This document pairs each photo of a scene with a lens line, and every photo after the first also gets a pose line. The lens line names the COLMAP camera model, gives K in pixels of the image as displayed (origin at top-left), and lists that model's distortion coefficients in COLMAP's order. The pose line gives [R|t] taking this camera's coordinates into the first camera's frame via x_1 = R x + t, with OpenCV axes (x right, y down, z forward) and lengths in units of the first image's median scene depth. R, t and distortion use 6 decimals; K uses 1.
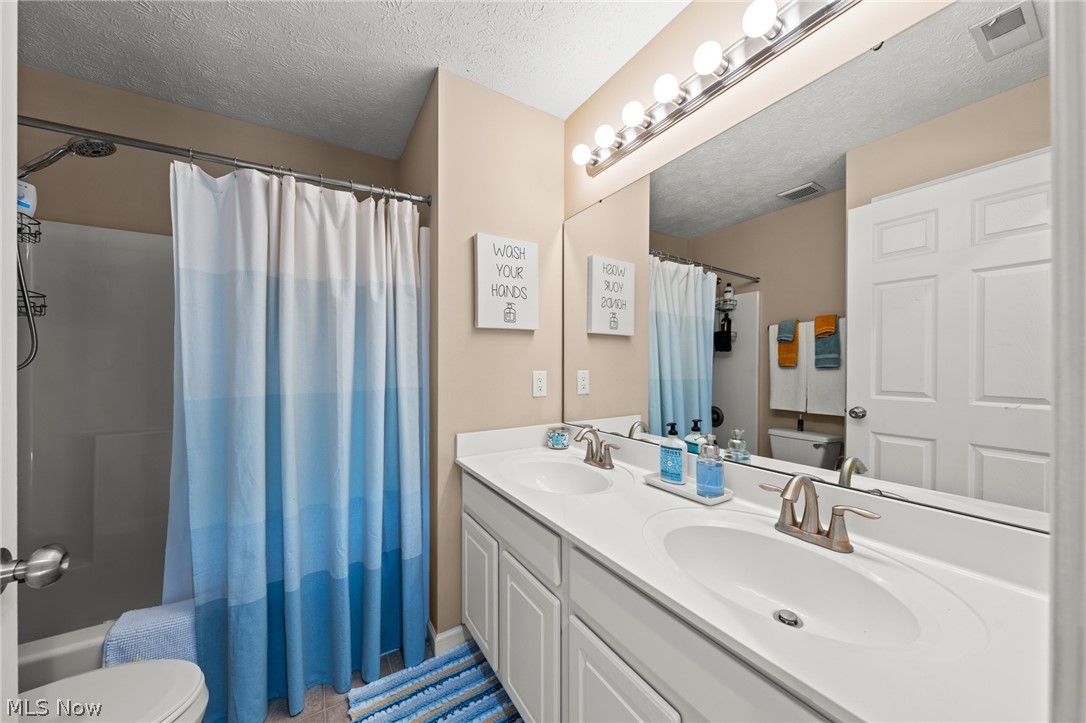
lens RADIAL K [[391.0, 0, 538.1], [0, 391.0, 361.6], [0, 0, 1]] dist [-0.002738, 0.000363]
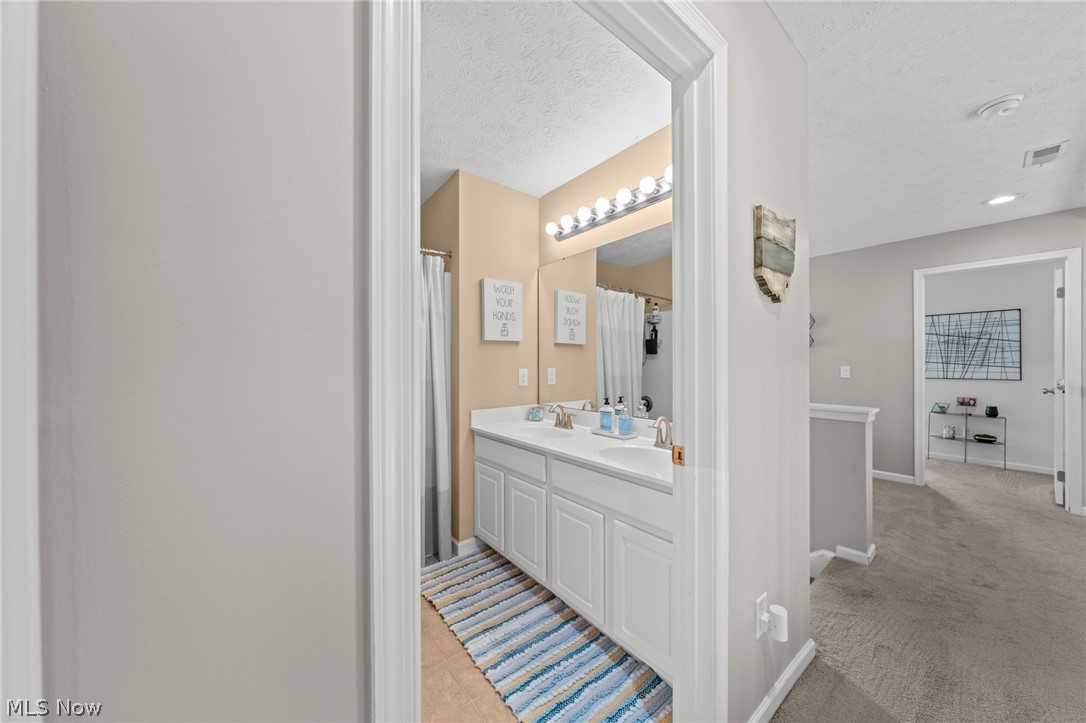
lens RADIAL K [[369.2, 0, 547.7], [0, 369.2, 362.5], [0, 0, 1]] dist [-0.002066, -0.000088]
pose [[0.991135, -0.002778, 0.132828, -0.097320], [0.002625, 0.999996, 0.001323, -0.001768], [-0.132831, -0.000963, 0.991138, -0.431918]]
